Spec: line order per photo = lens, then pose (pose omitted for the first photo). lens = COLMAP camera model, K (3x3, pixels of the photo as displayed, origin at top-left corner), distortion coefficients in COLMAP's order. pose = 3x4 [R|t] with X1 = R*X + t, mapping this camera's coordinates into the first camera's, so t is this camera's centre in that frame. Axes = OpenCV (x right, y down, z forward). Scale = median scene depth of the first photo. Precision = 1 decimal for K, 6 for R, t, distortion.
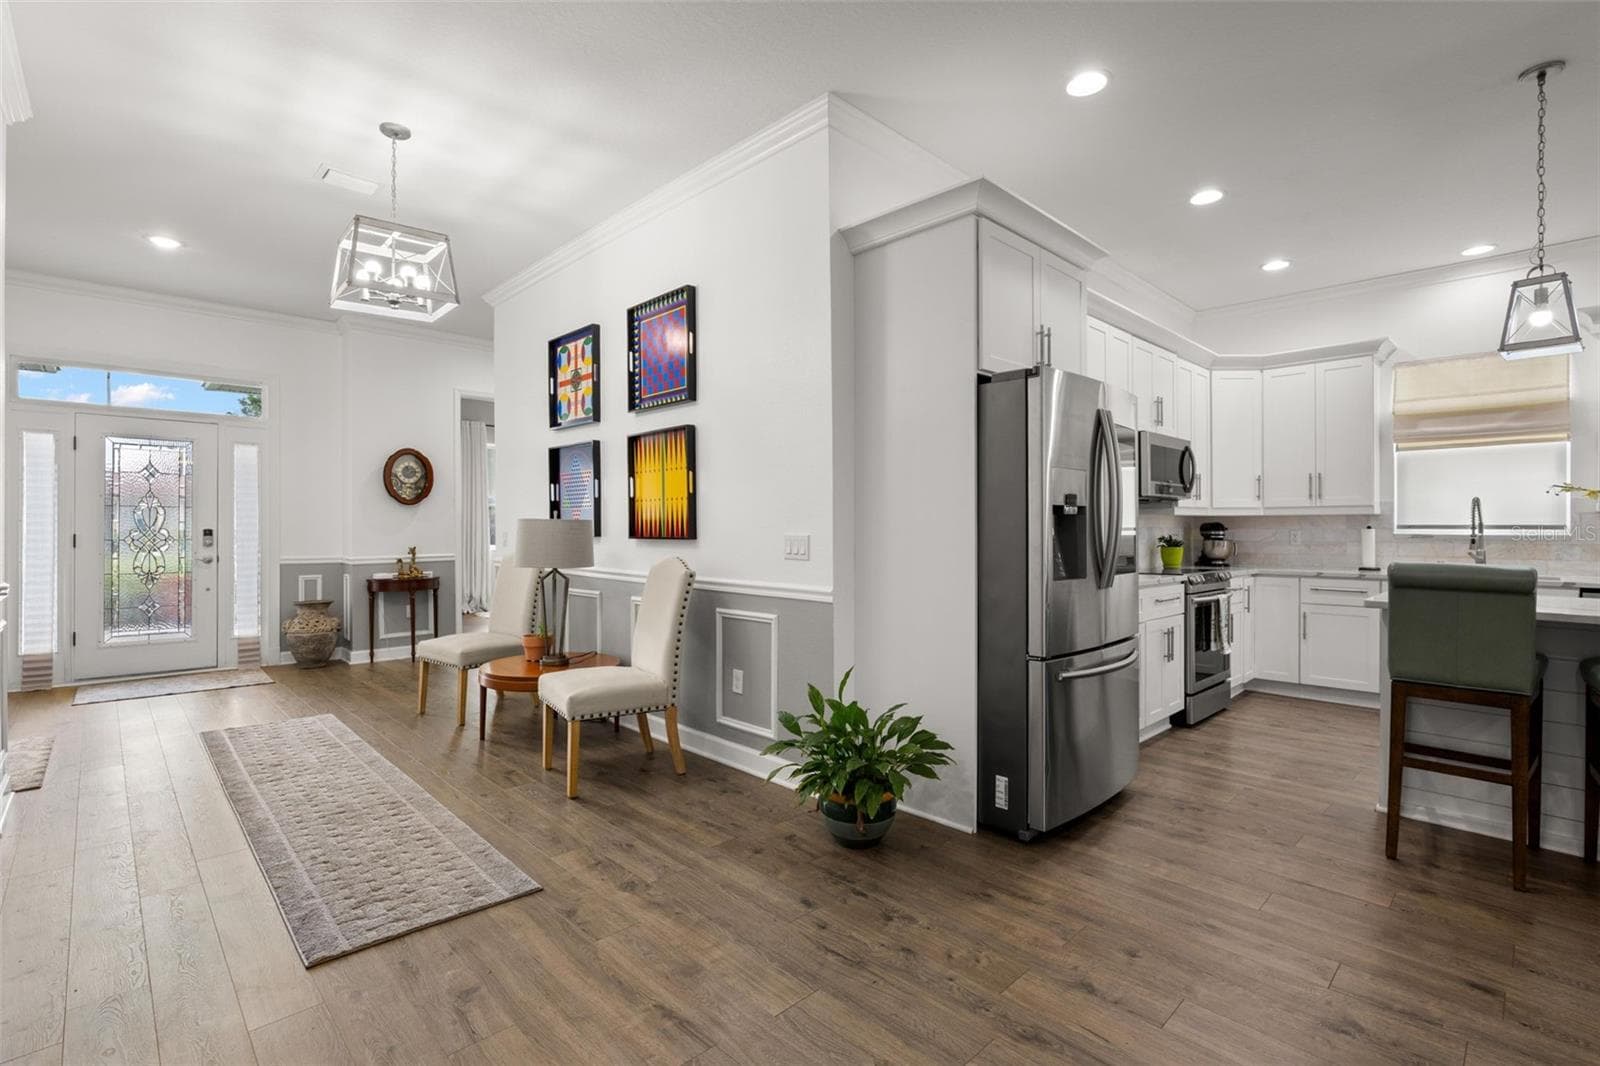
lens RADIAL K [[737.7, 0, 786.0], [0, 737.7, 523.8], [0, 0, 1]] dist [-0.014335, 0.000044]
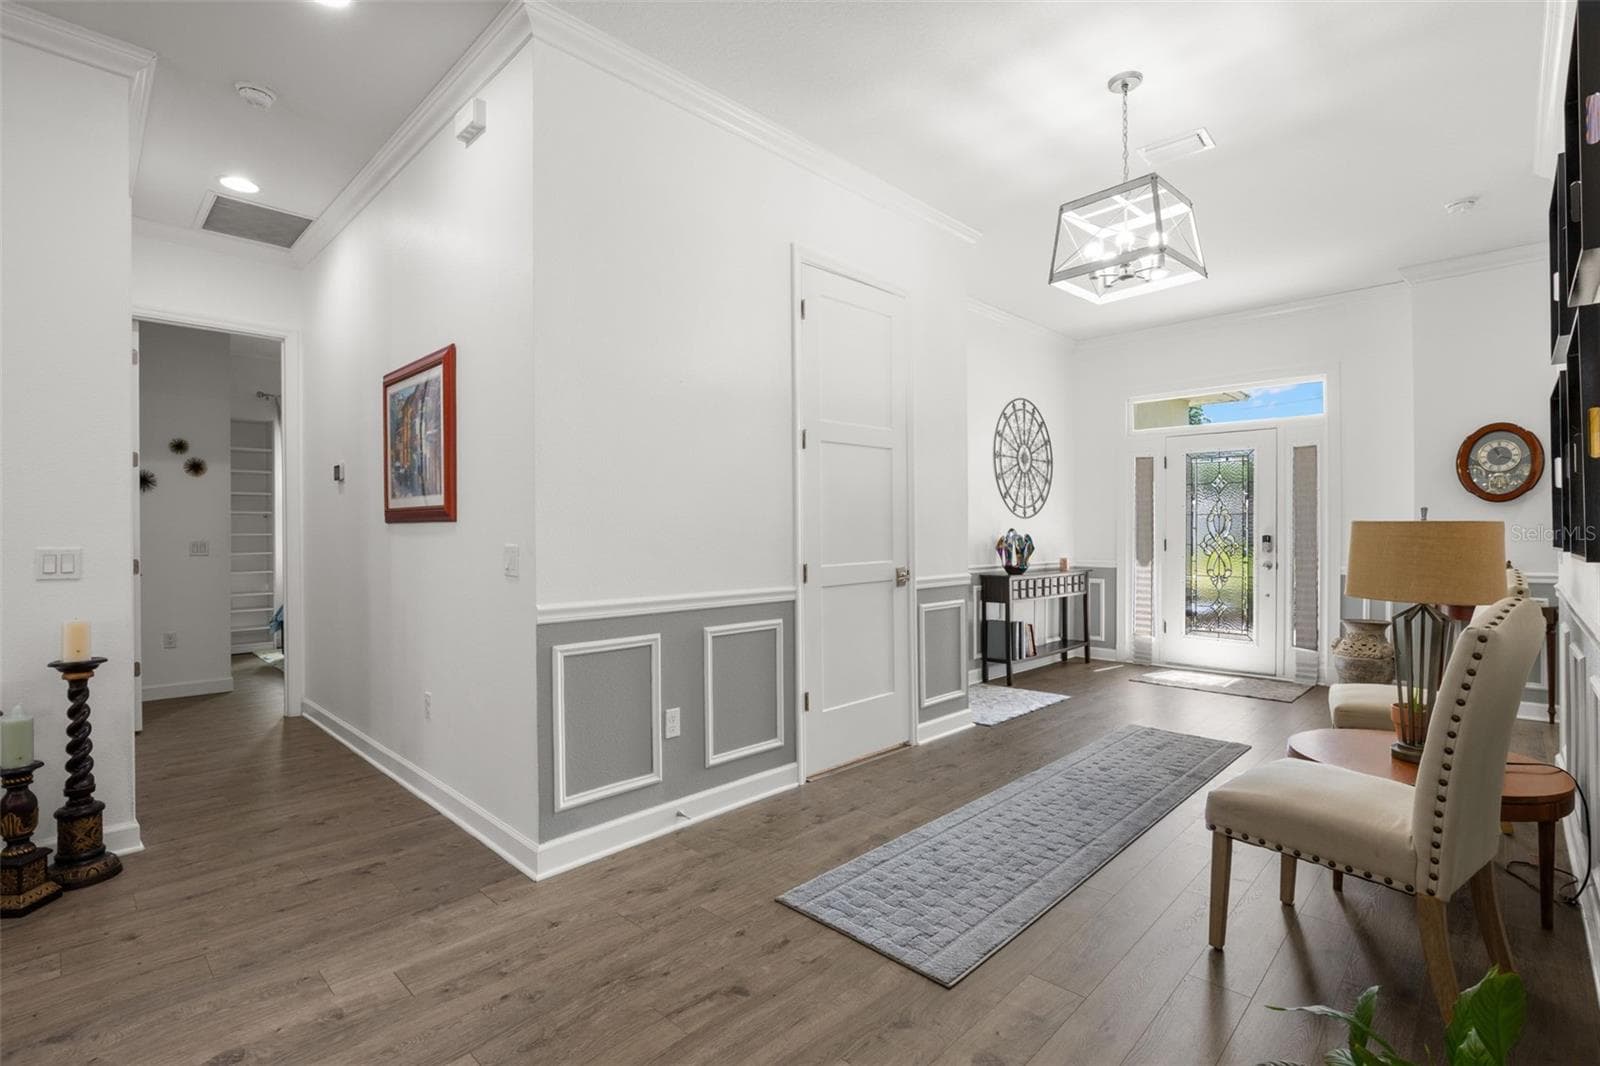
lens RADIAL K [[741.1, 0, 800.0], [0, 741.1, 533.0], [0, 0, 1]] dist [-0.012411, -0.000054]
pose [[0.043996, -0.000811, -0.999031, 0.246790], [0.006335, 0.999980, -0.000533, 0.000887], [0.999012, -0.006305, 0.044000, 0.428965]]
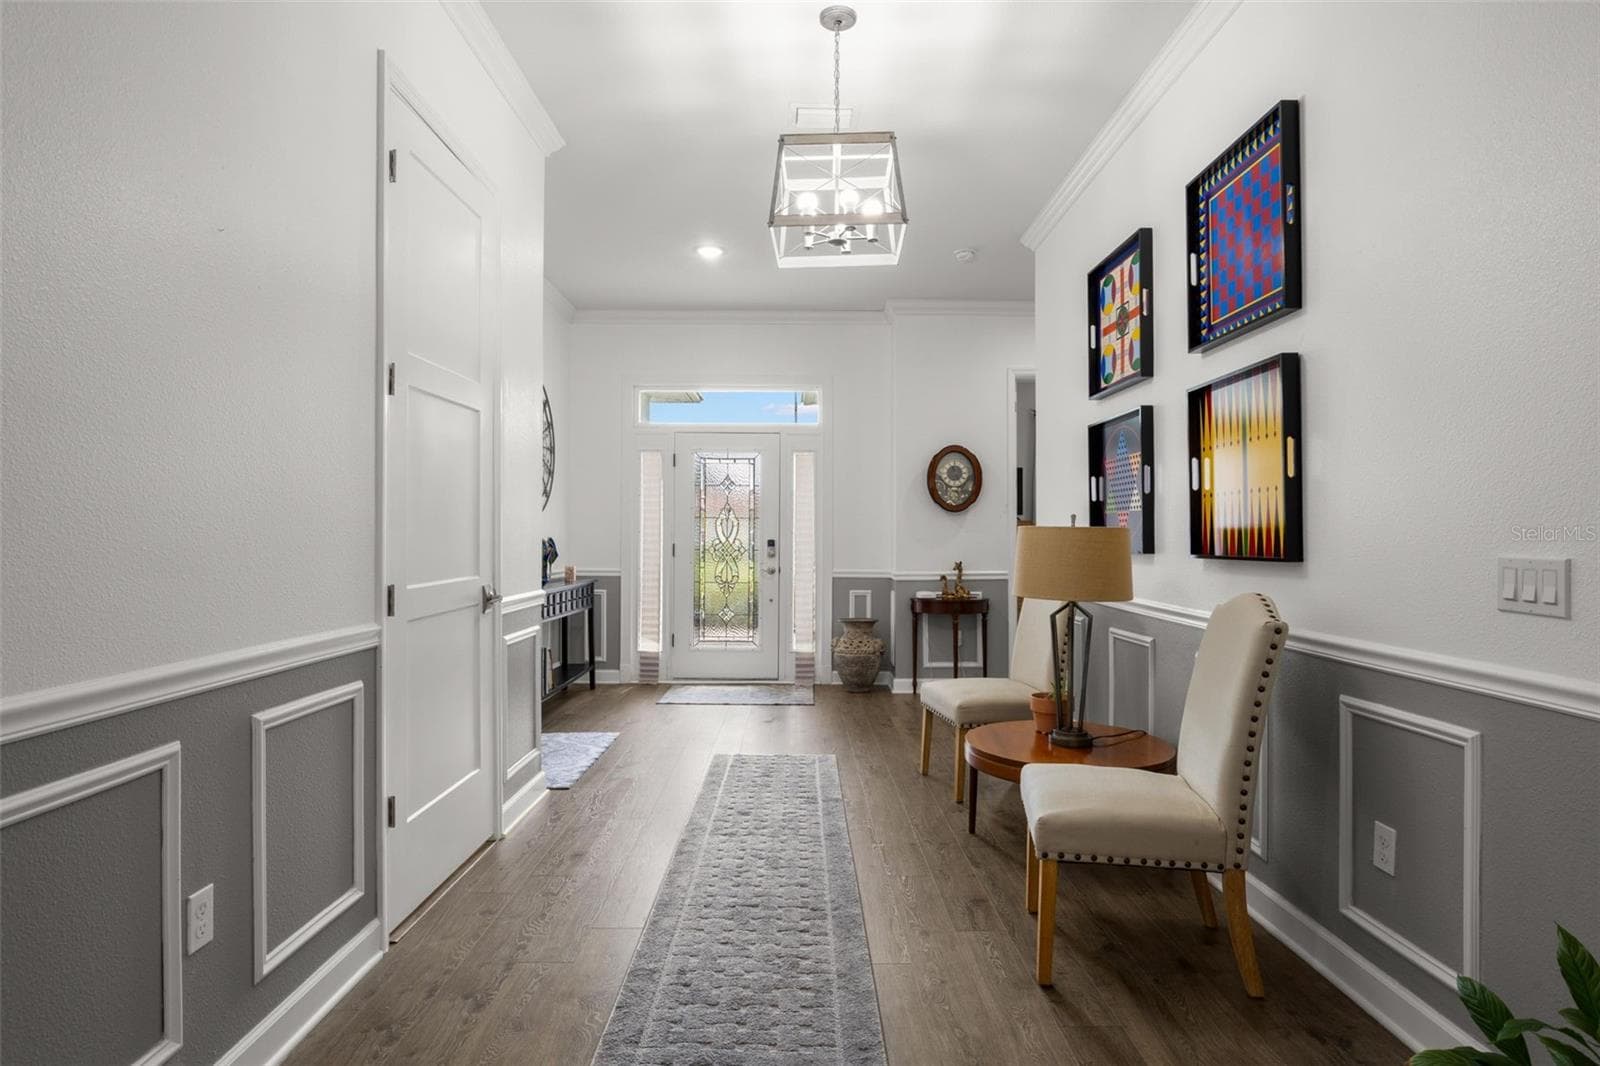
lens RADIAL K [[843.1, 0, 803.1], [0, 843.1, 533.2], [0, 0, 1]] dist [-0.014693, 0.000762]
pose [[0.734174, -0.001371, -0.678960, 0.024188], [0.000000, 0.999998, -0.002019, 0.000931], [0.678962, 0.001482, 0.734172, 0.252962]]
